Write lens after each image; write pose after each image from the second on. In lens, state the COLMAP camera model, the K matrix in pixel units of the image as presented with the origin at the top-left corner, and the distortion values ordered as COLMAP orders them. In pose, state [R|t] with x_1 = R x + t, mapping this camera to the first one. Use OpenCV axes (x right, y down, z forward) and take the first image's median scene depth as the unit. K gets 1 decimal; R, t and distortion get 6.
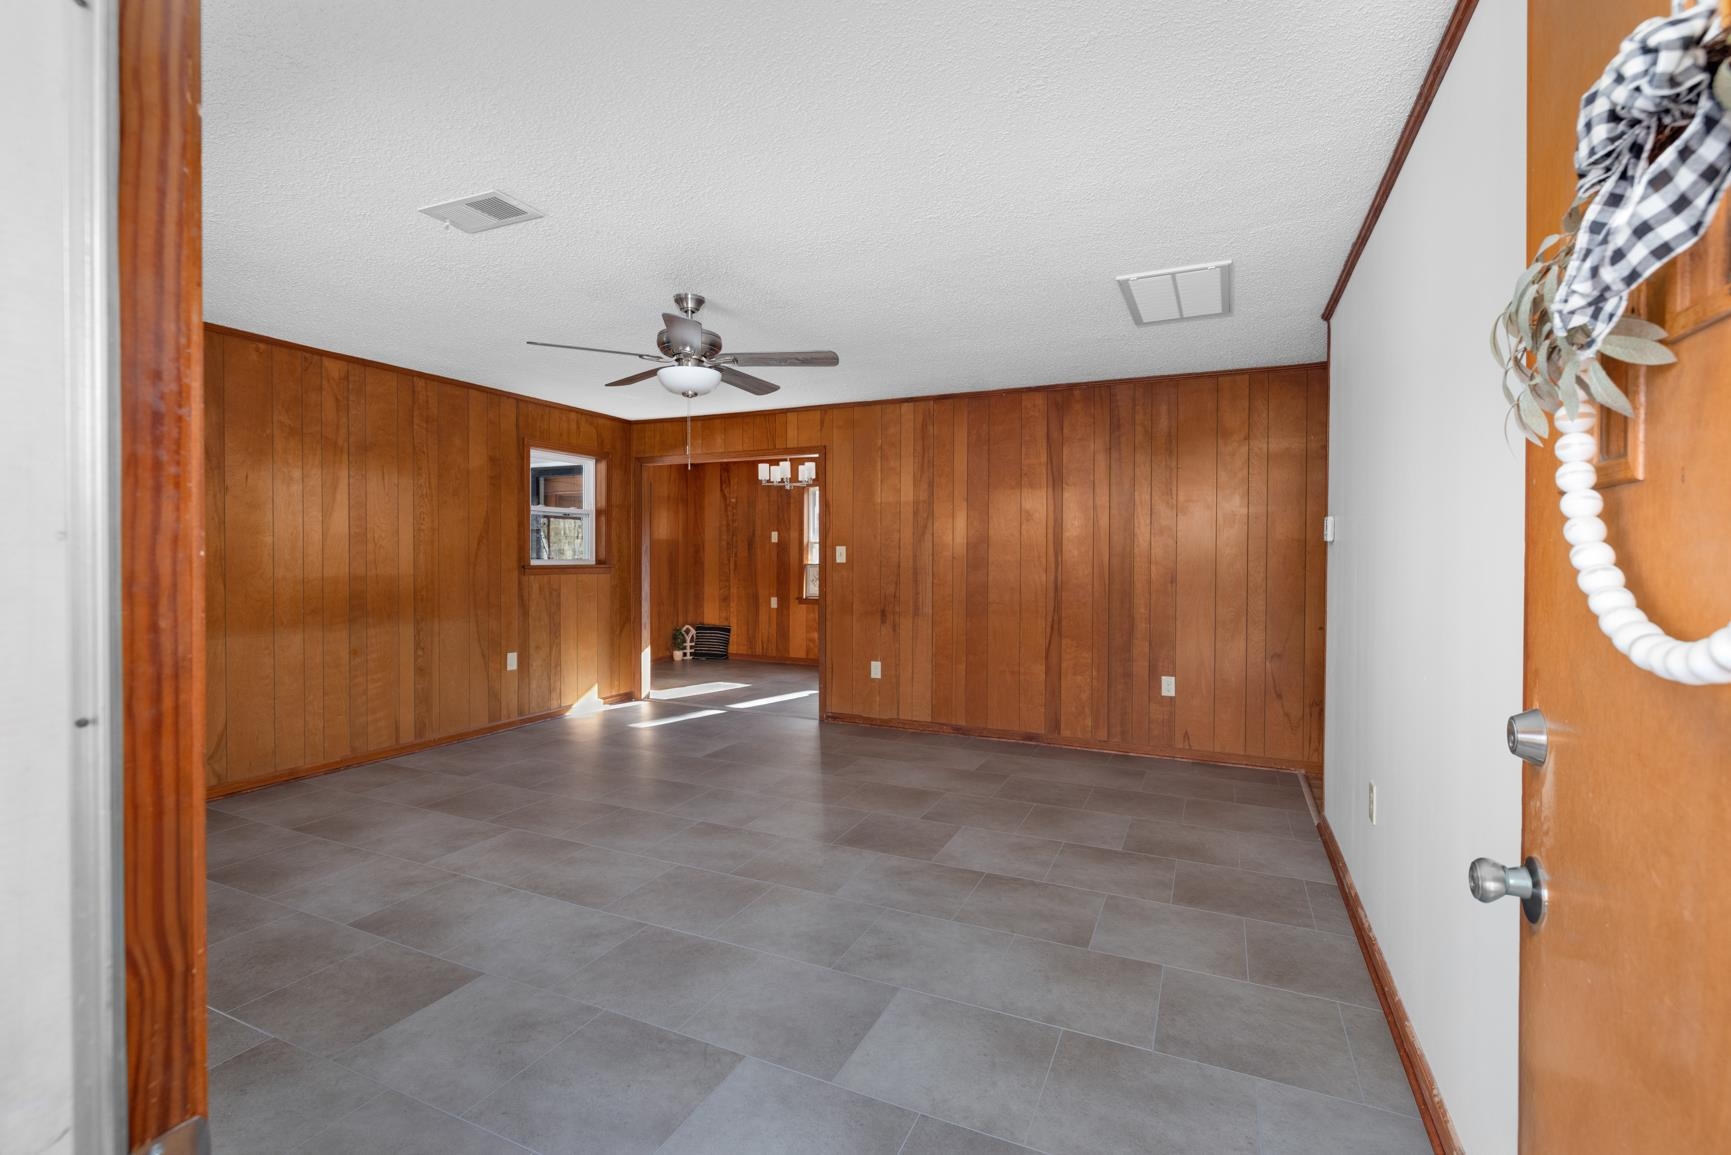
lens RADIAL K [[760.1, 0, 849.5], [0, 760.1, 573.3], [0, 0, 1]] dist [-0.006893, 0.000519]
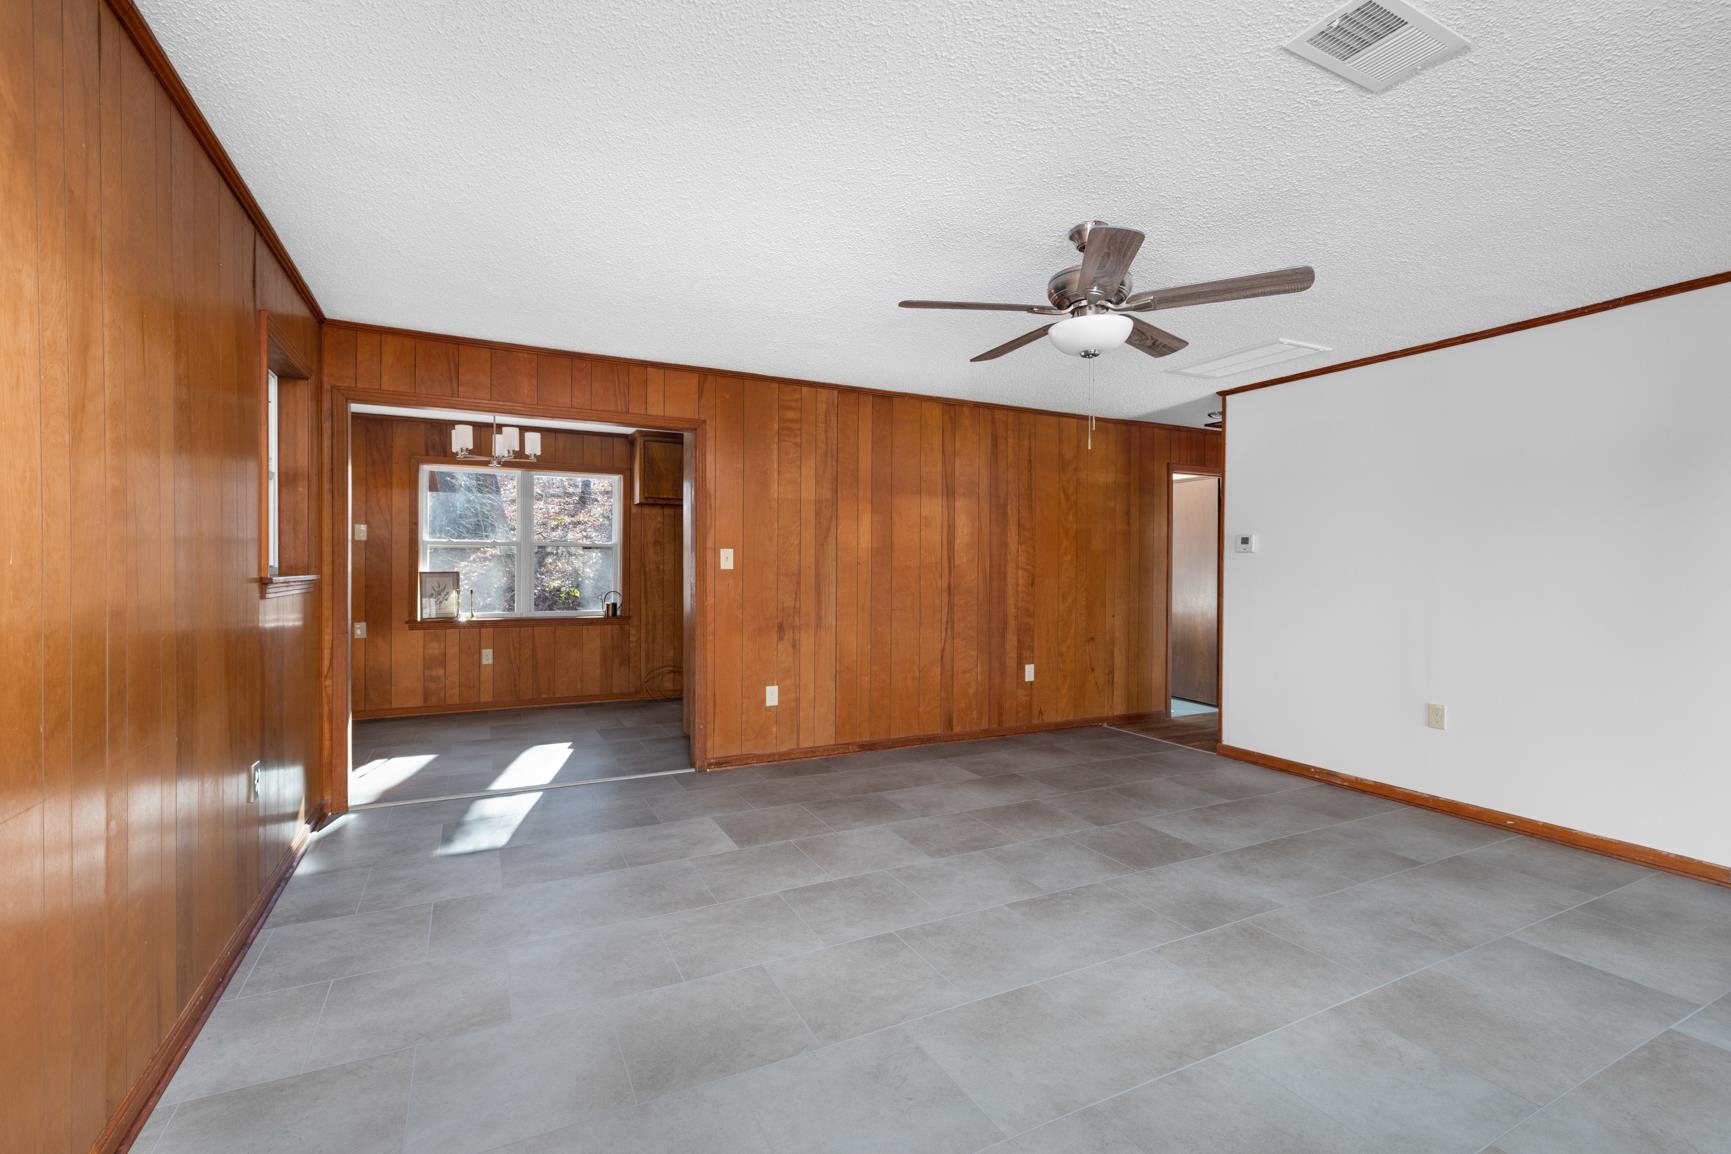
lens RADIAL K [[751.4, 0, 850.8], [0, 751.4, 578.9], [0, 0, 1]] dist [0.001767, 0.001003]
pose [[0.629056, -0.013456, 0.777243, -0.774396], [0.014386, 0.999880, 0.005667, -0.008819], [-0.777227, 0.007616, 0.629175, 0.563523]]
